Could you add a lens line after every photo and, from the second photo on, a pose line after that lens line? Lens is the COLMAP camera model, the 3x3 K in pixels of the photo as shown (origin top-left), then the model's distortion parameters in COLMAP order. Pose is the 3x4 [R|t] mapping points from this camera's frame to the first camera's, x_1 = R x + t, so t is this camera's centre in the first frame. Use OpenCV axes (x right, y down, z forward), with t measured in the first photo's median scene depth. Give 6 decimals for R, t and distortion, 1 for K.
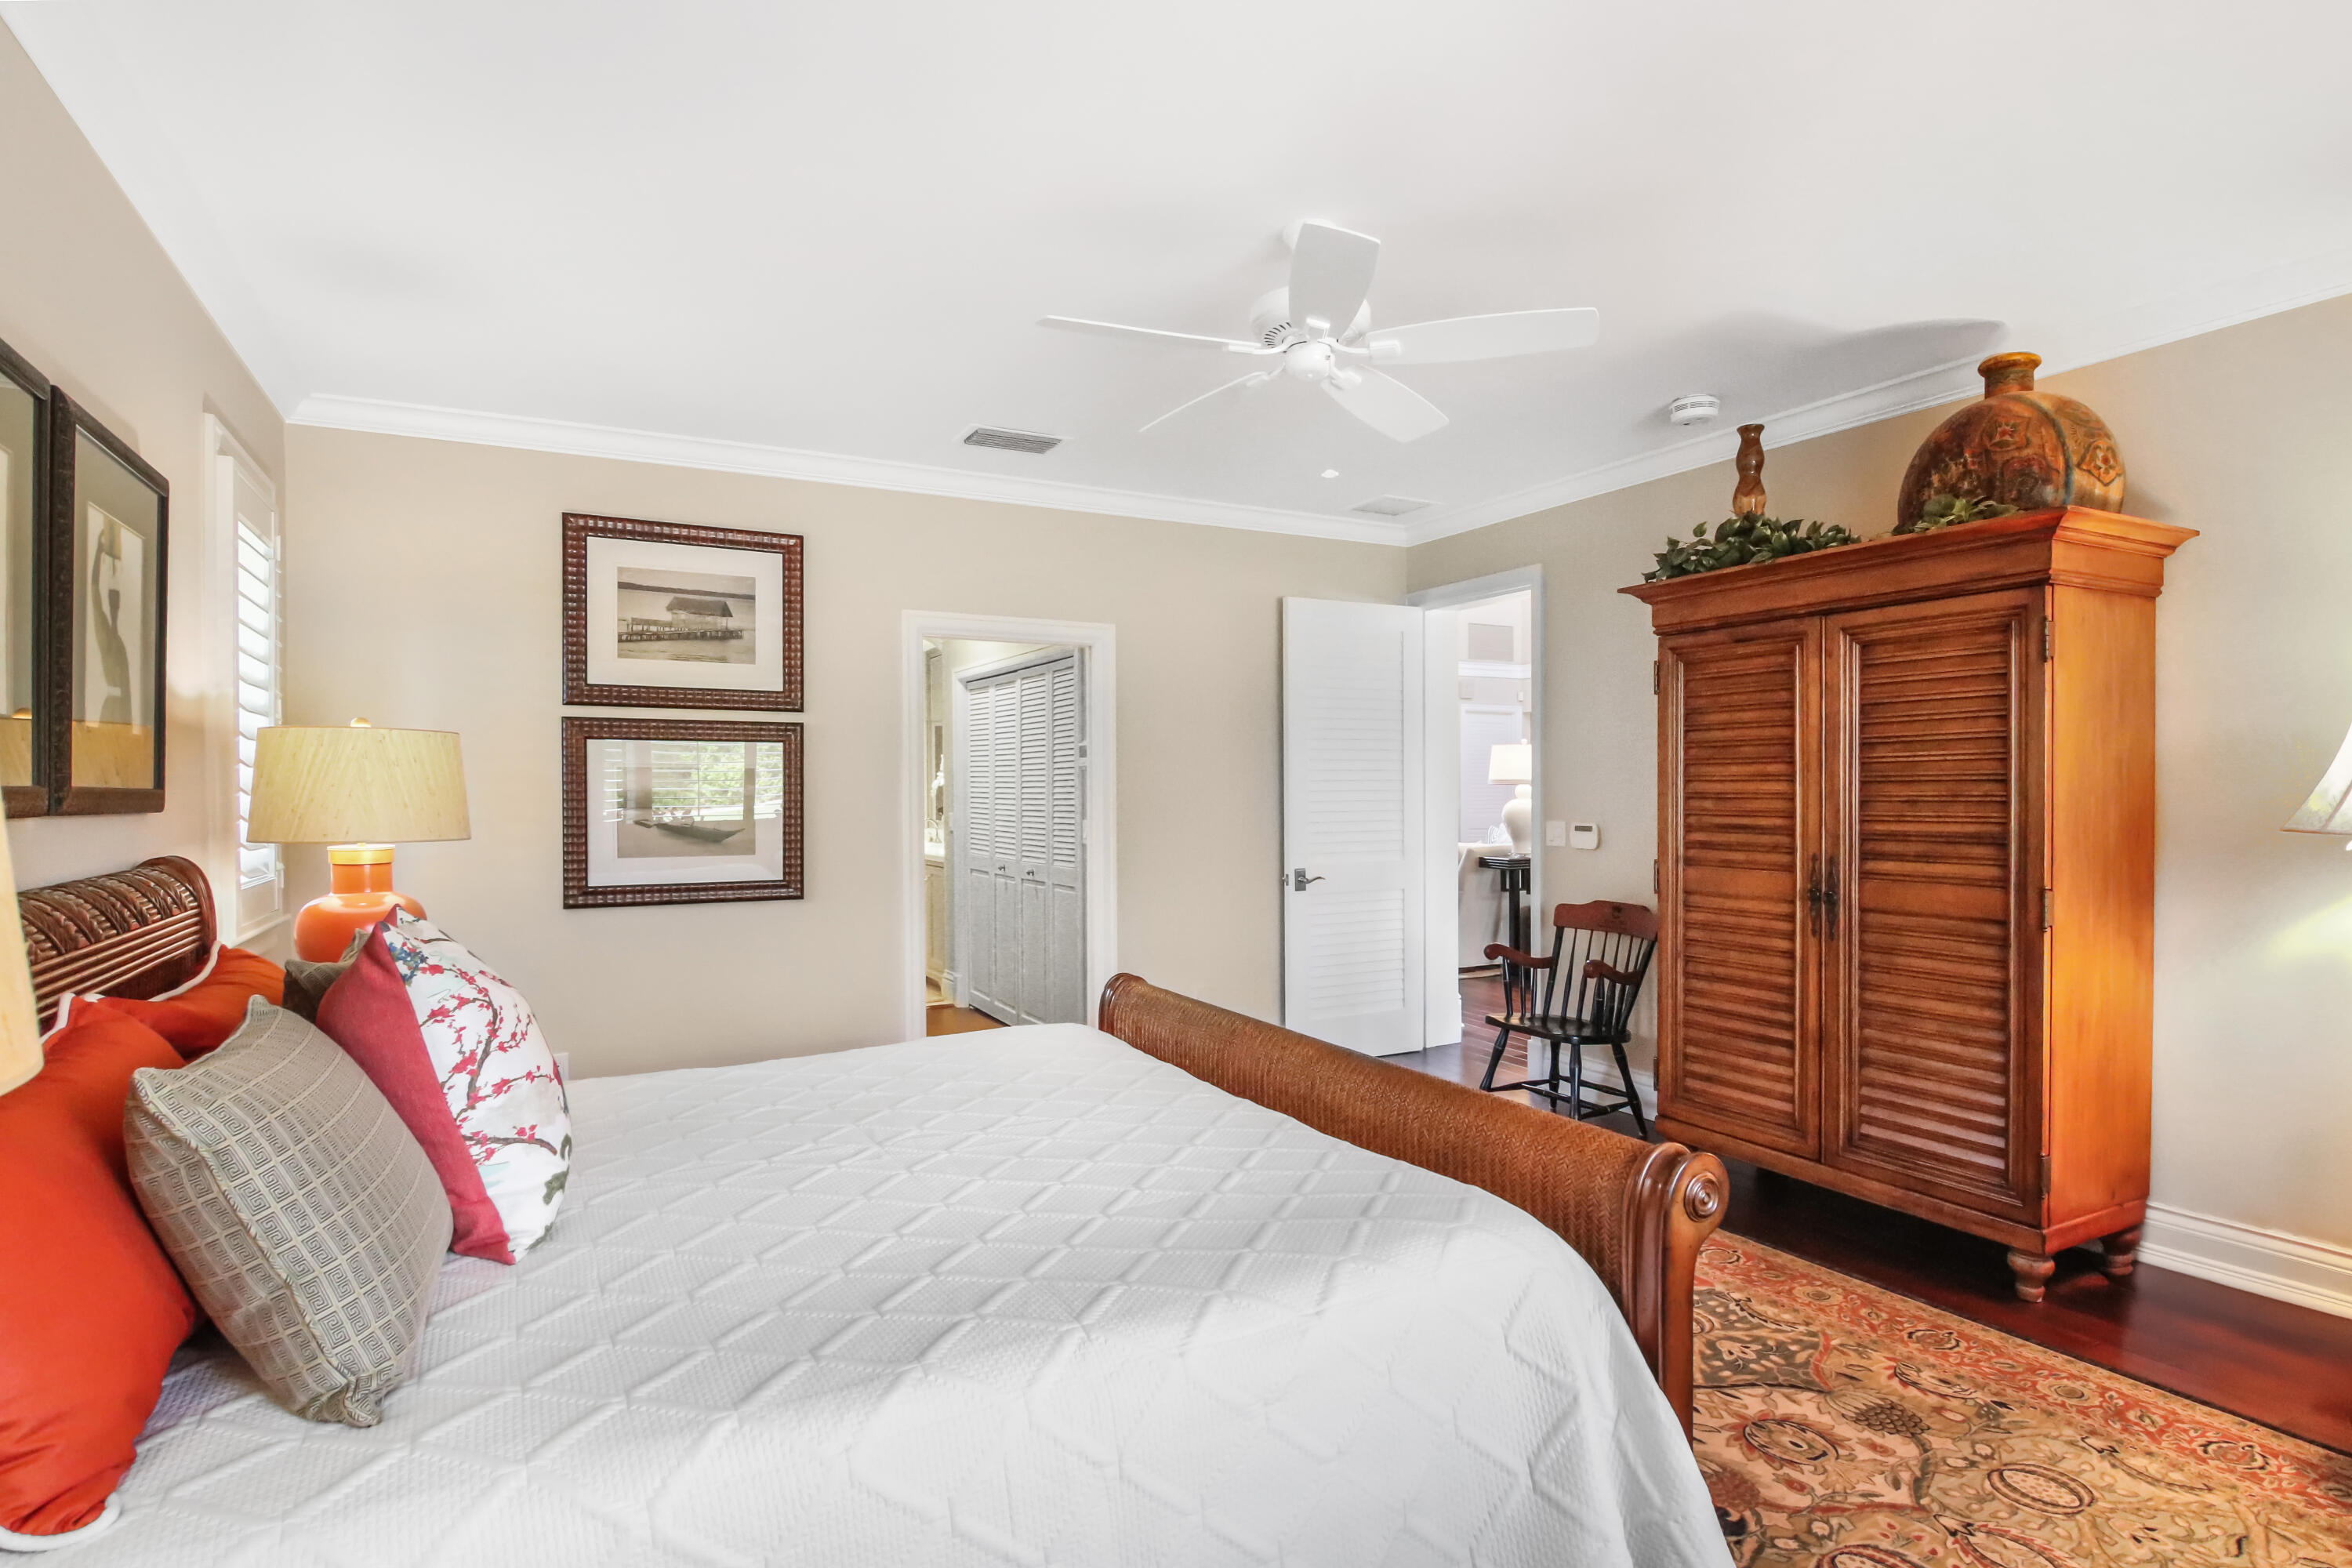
lens RADIAL K [[1189.8, 0, 1198.1], [0, 1189.8, 800.0], [0, 0, 1]] dist [-0.016421, -0.008862]
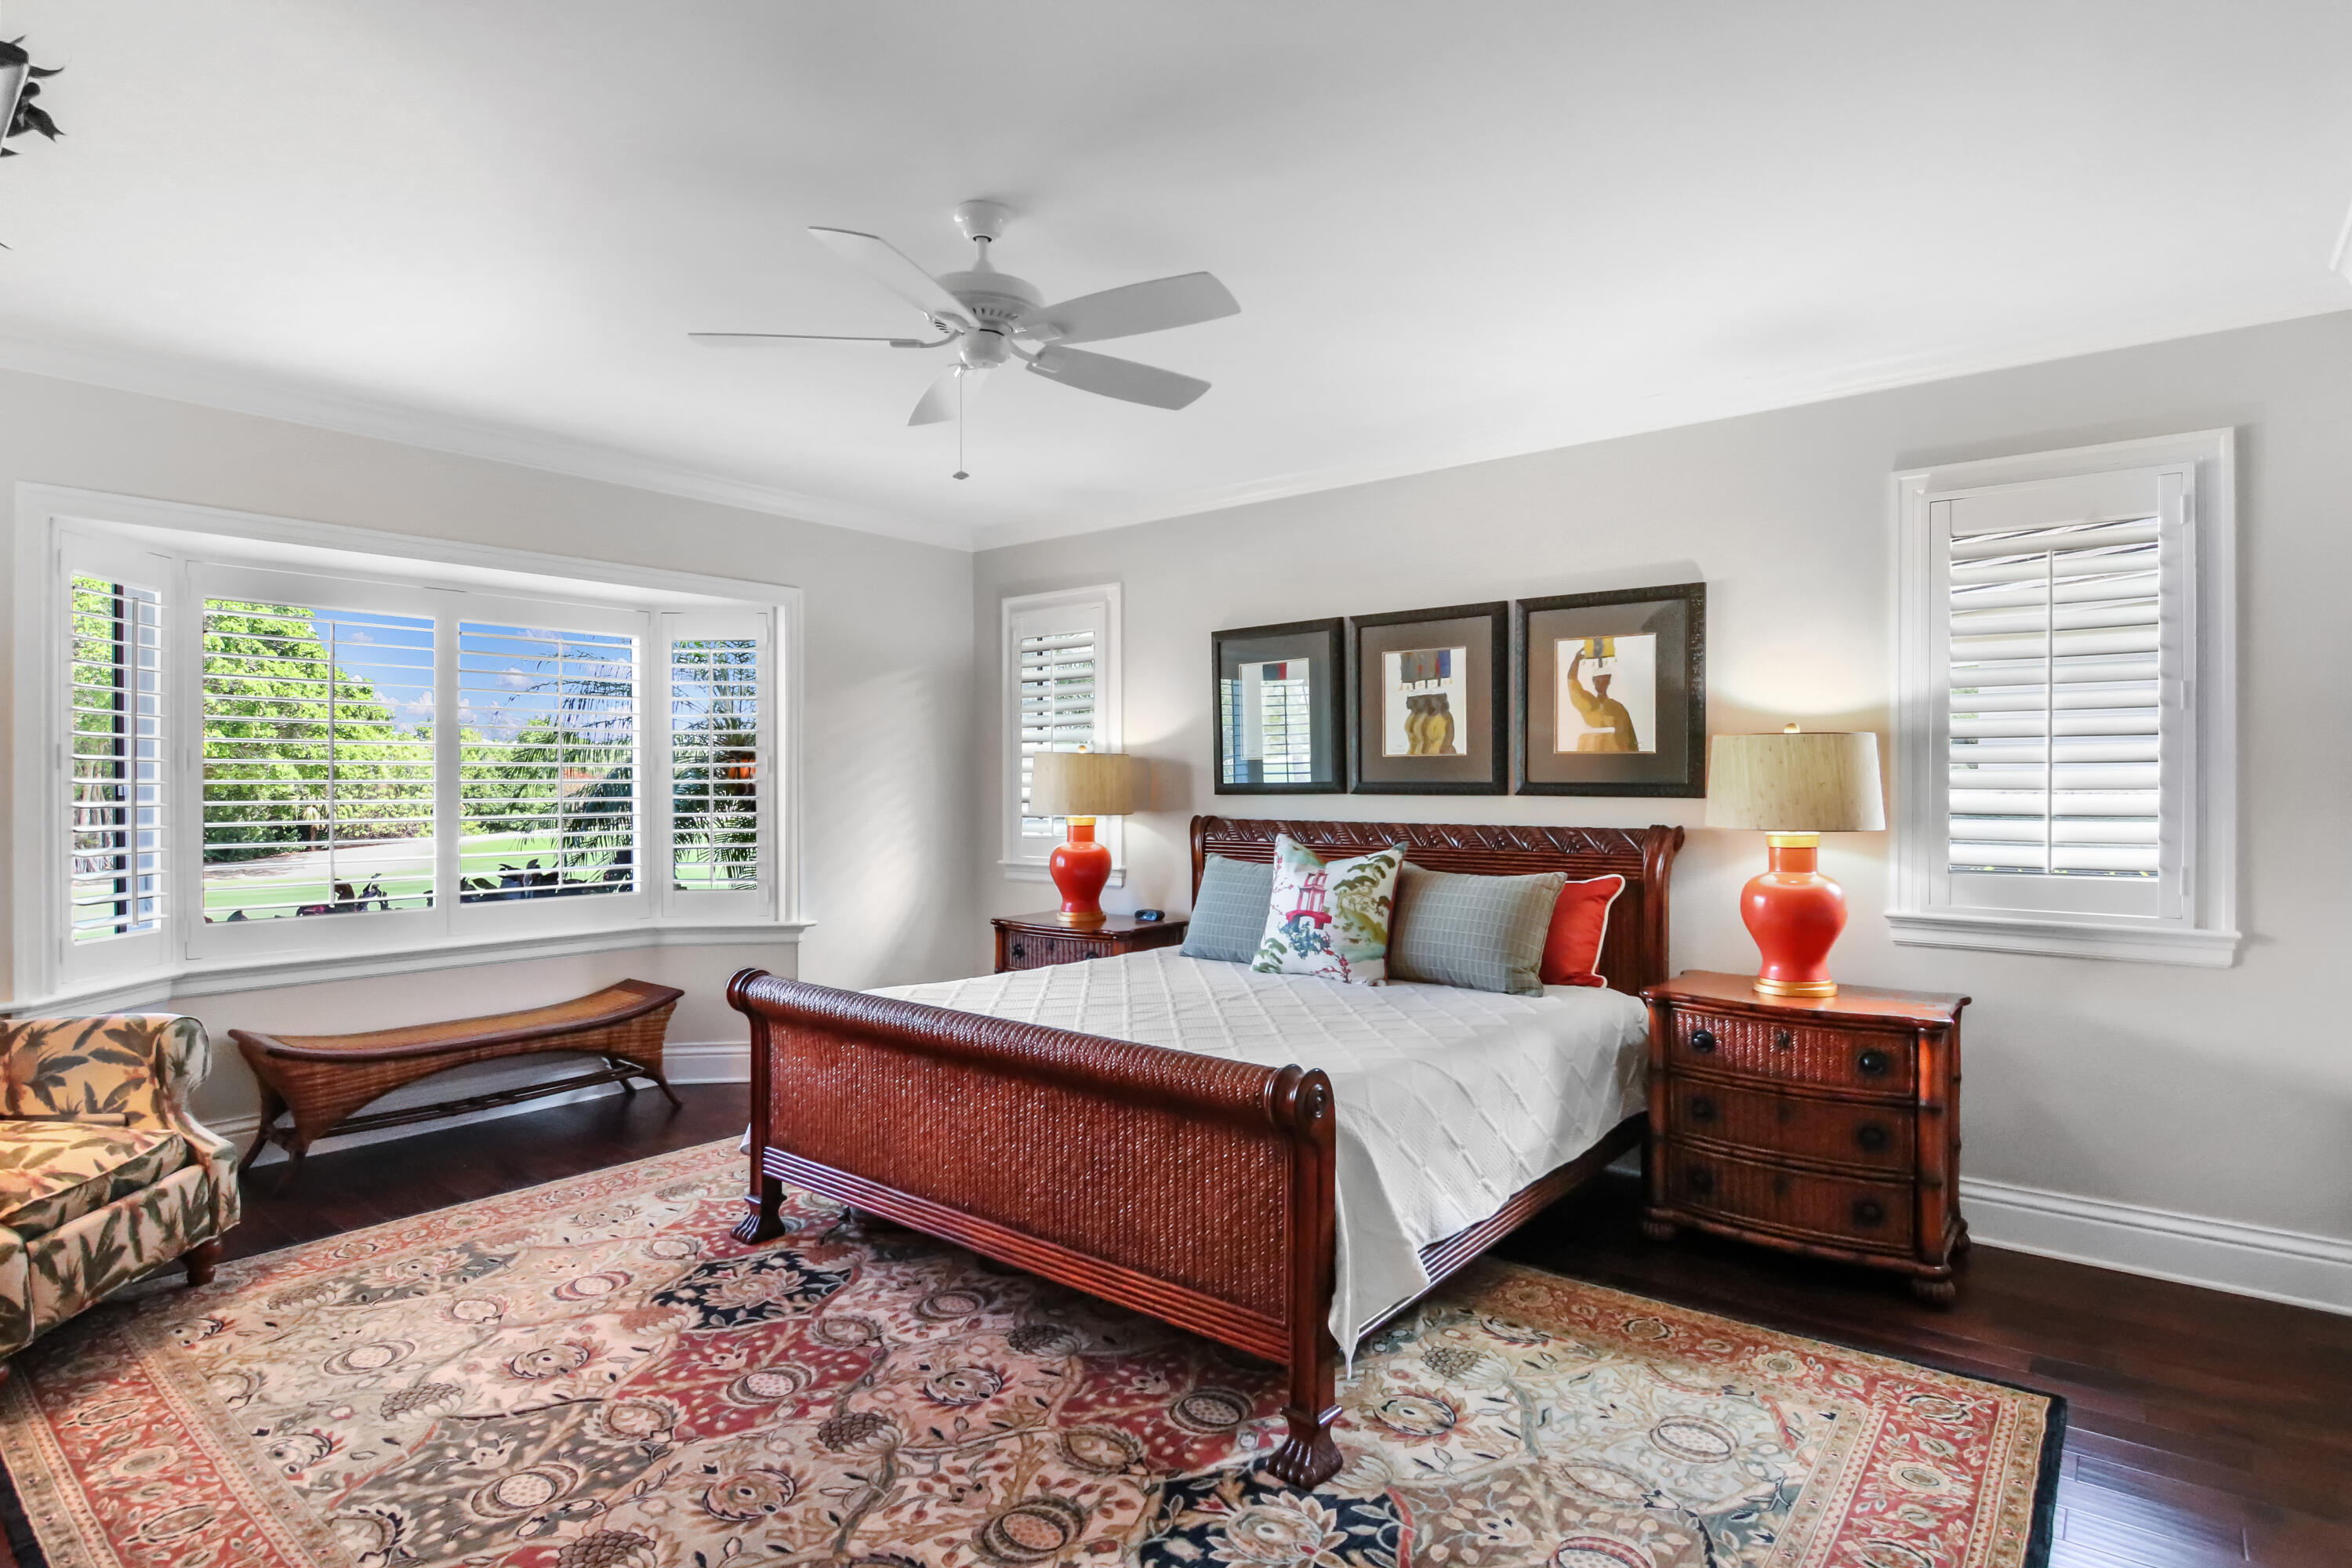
lens RADIAL K [[1192.9, 0, 1176.0], [0, 1192.9, 784.0], [0, 0, 1]] dist [-0.000672, -0.037785]
pose [[-0.926094, 0.002302, -0.377287, 0.203984], [-0.001657, 0.999947, 0.010168, -0.013412], [0.377290, 0.010042, -0.926041, 1.252114]]
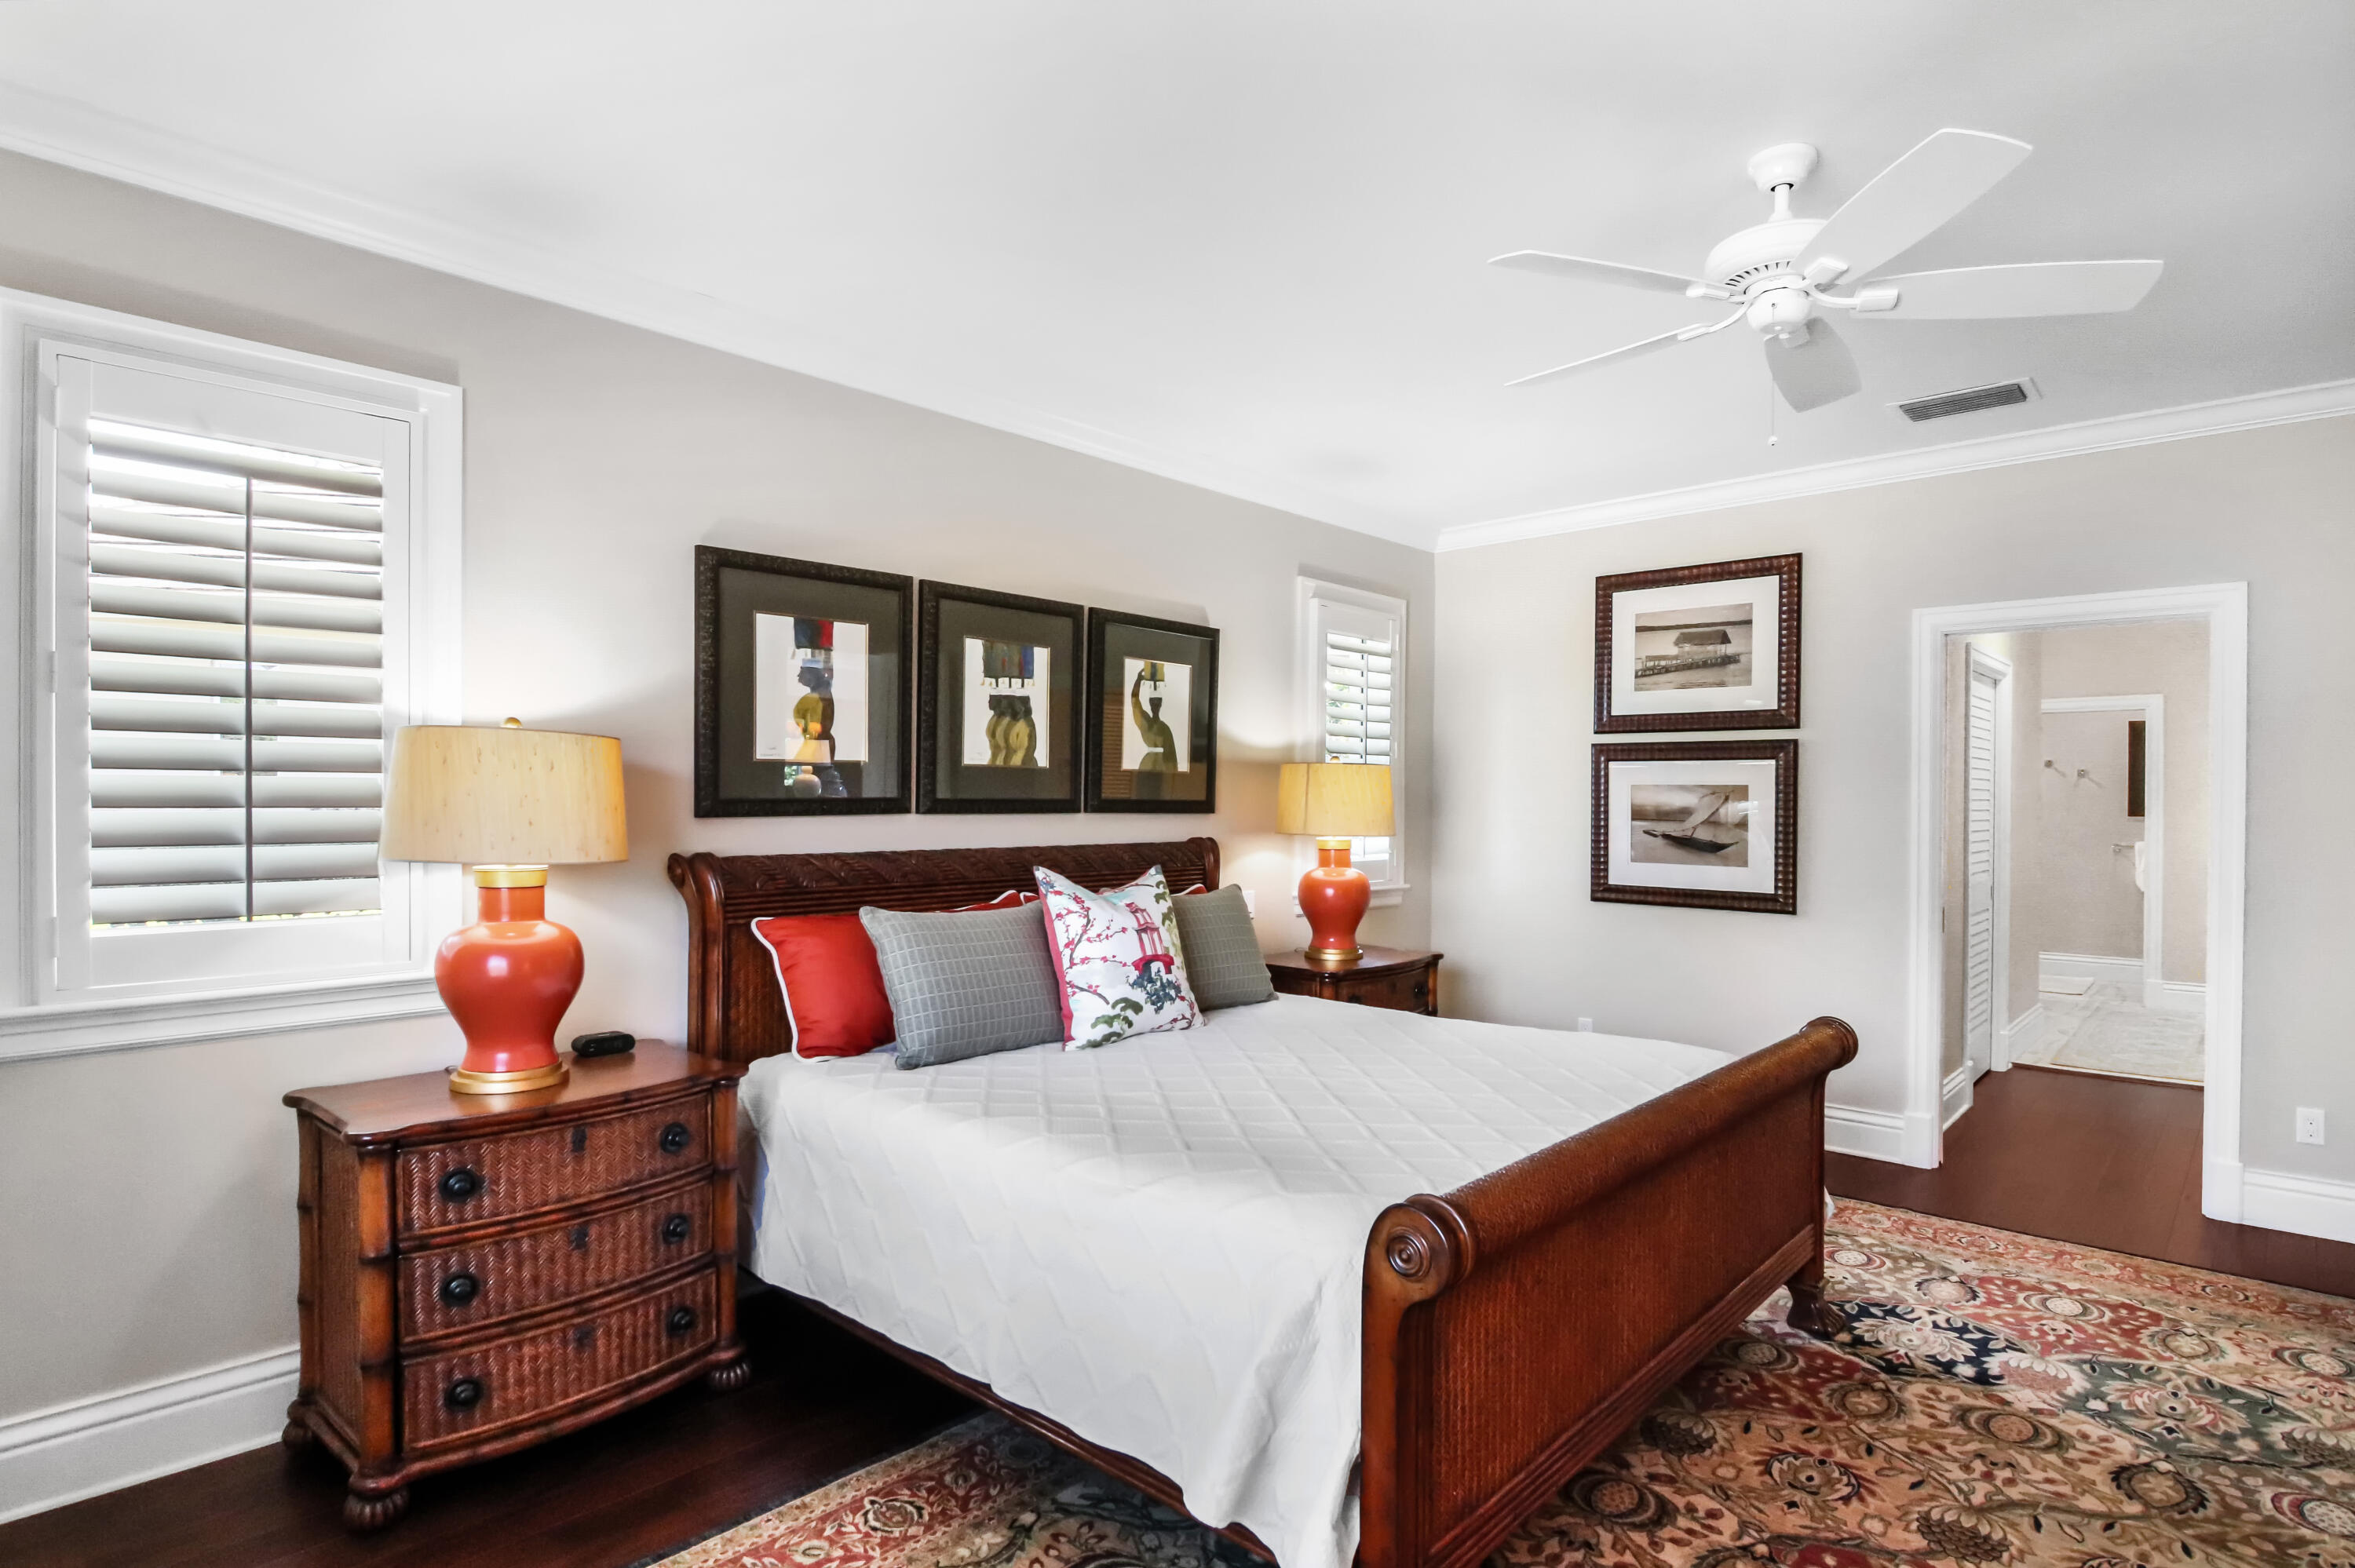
lens RADIAL K [[1191.2, 0, 1199.7], [0, 1191.2, 800.0], [0, 0, 1]] dist [-0.016421, -0.008862]
pose [[0.312217, 0.009056, -0.949968, 0.495991], [-0.017975, 0.999832, 0.003624, -0.008948], [0.949841, 0.015945, 0.312327, 0.225299]]
